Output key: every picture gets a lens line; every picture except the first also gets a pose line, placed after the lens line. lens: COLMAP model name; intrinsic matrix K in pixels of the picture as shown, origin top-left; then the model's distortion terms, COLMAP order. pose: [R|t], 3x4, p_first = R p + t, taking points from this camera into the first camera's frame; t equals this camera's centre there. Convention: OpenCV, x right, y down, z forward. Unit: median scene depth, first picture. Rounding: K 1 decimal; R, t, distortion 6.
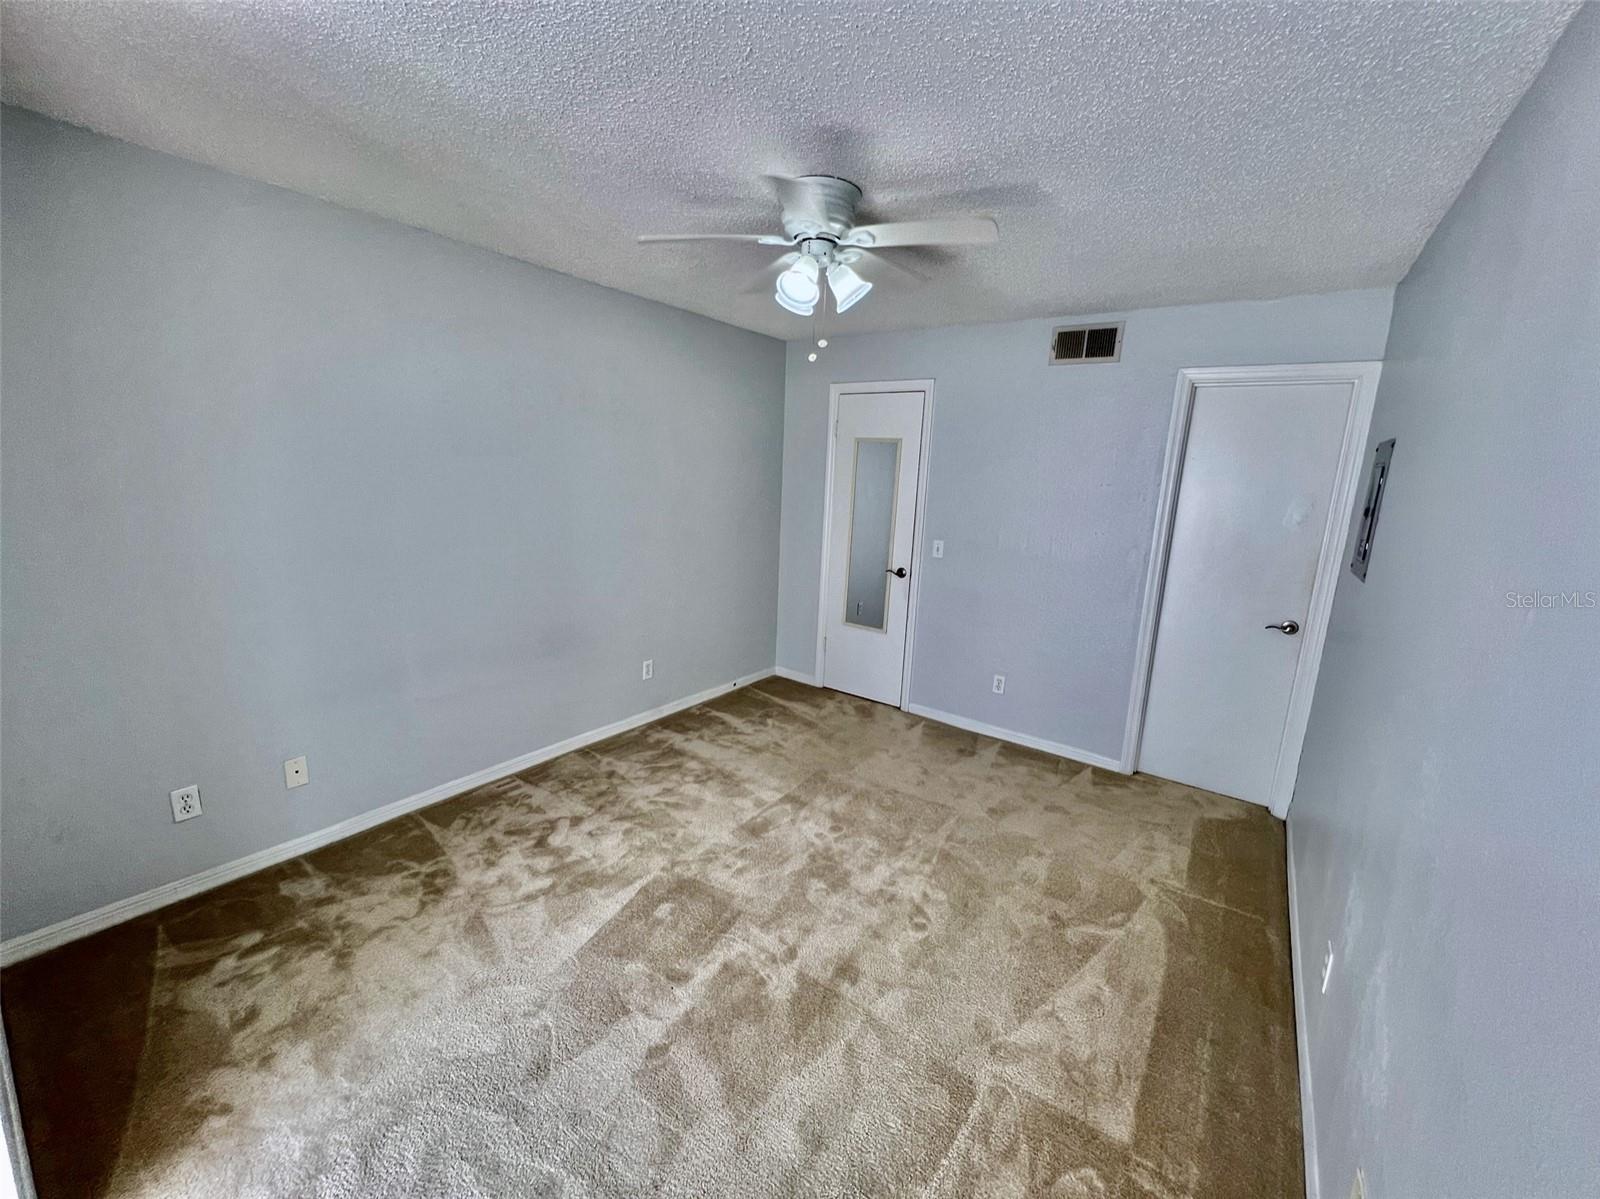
lens RADIAL K [[641.4, 0, 801.3], [0, 641.4, 595.0], [0, 0, 1]] dist [-0.000045, 0.000580]
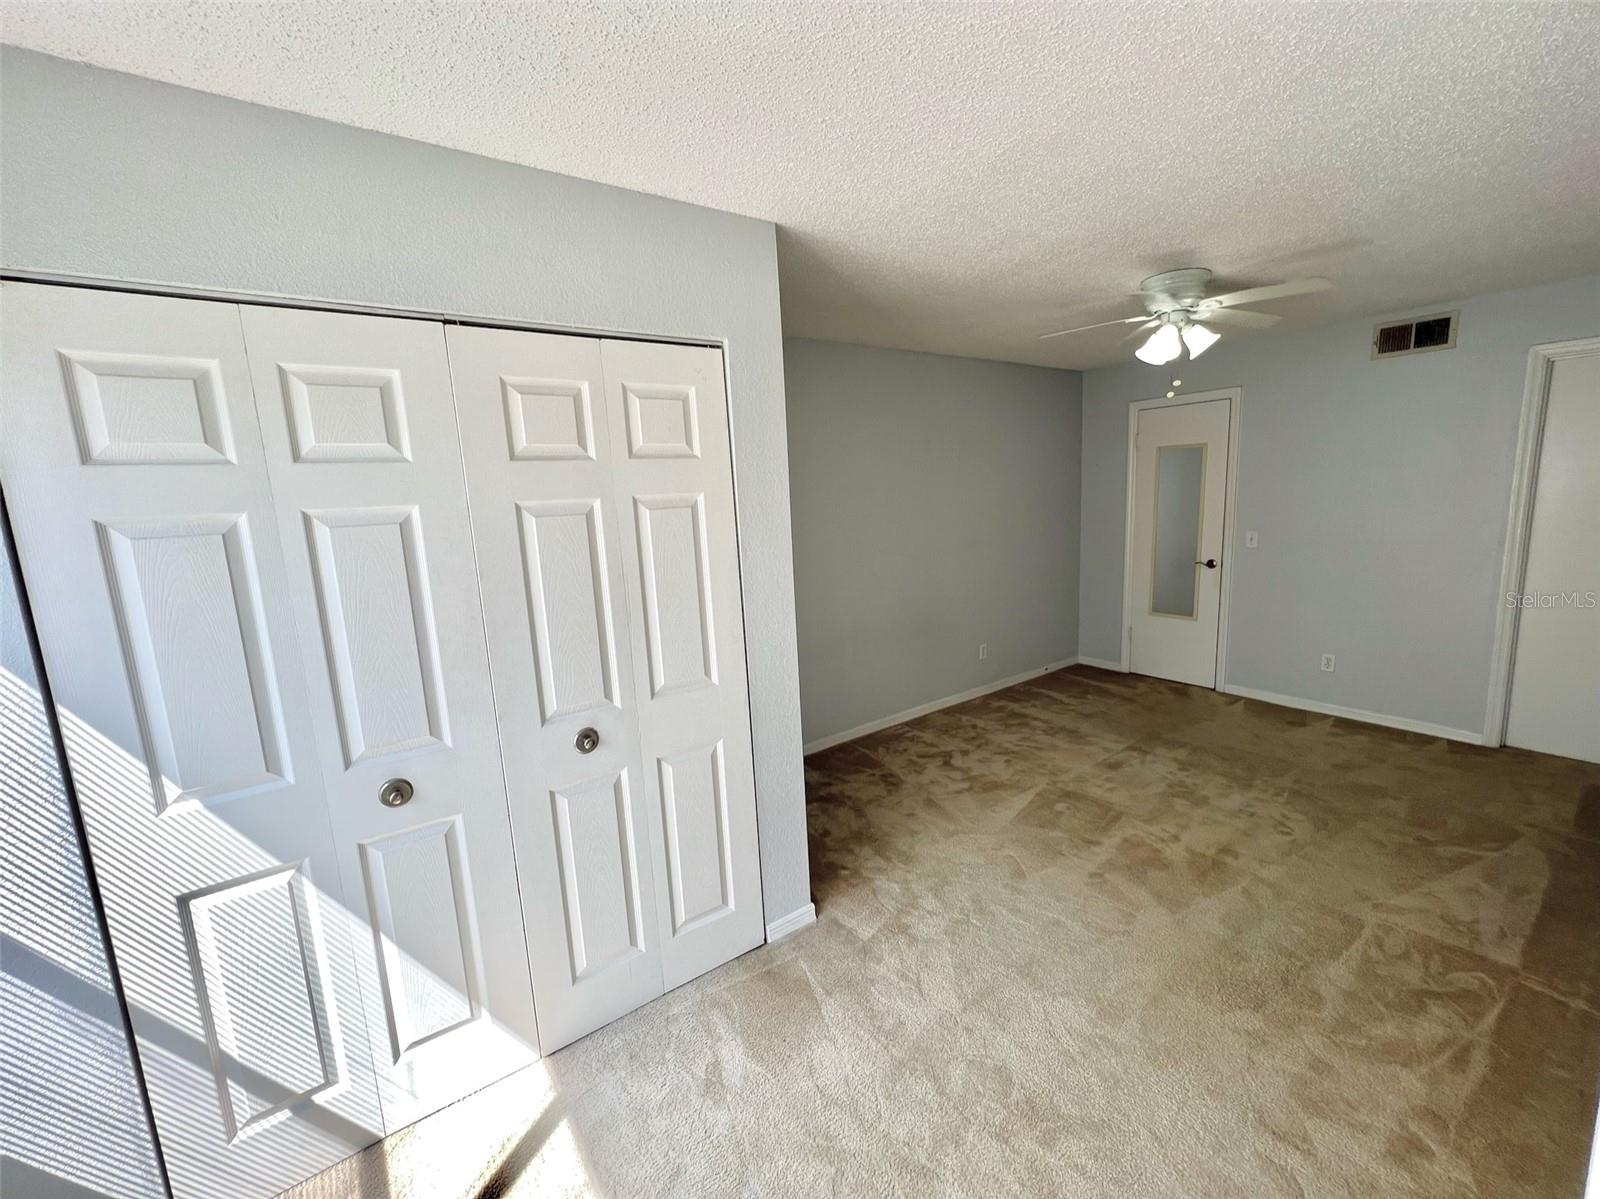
lens RADIAL K [[641.4, 0, 801.3], [0, 641.4, 595.0], [0, 0, 1]] dist [-0.000045, 0.000580]
pose [[0.943529, -0.038402, -0.329057, -0.210714], [0.026507, 0.998825, -0.040561, 0.063576], [0.330228, 0.029548, 0.943438, -0.382103]]
